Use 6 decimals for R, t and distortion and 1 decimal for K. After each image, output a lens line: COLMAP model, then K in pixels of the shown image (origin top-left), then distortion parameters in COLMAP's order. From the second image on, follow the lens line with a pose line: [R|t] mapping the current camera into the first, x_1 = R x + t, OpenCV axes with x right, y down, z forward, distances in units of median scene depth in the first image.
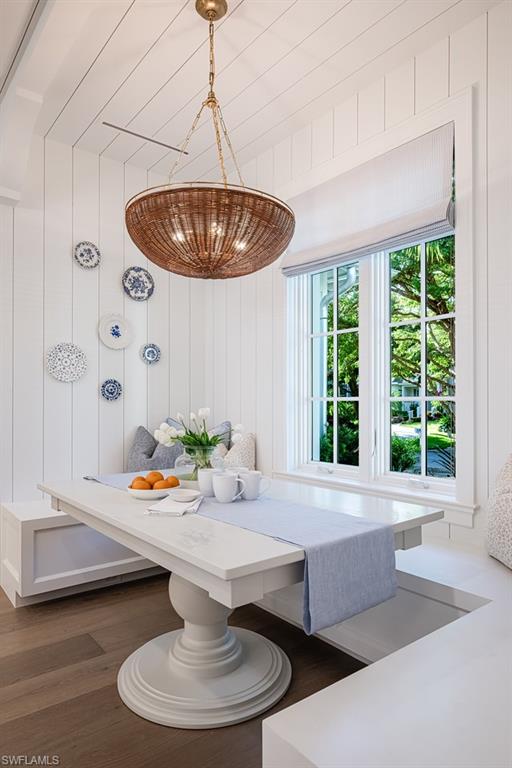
lens RADIAL K [[486.0, 0, 255.8], [0, 486.0, 401.4], [0, 0, 1]] dist [0.000607, 0.000119]
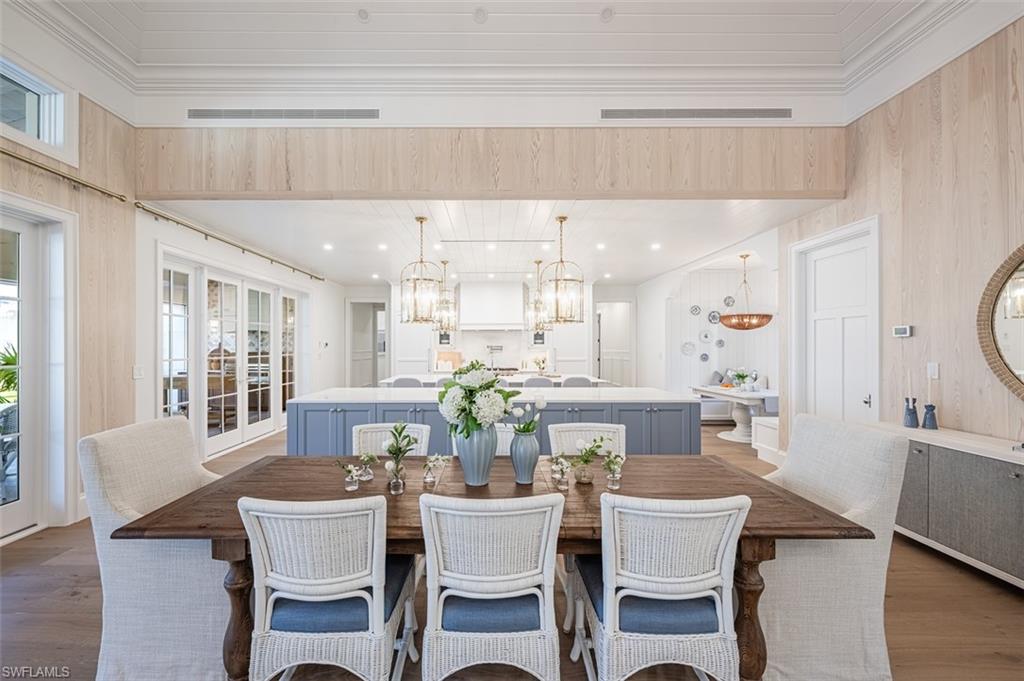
lens RADIAL K [[406.0, 0, 493.4], [0, 406.0, 347.4], [0, 0, 1]] dist [0.000611, 0.000085]
pose [[0.787015, -0.003396, -0.616924, 0.199223], [0.006437, 0.999976, 0.002708, -0.101430], [0.616900, -0.006102, 0.787018, -1.687558]]
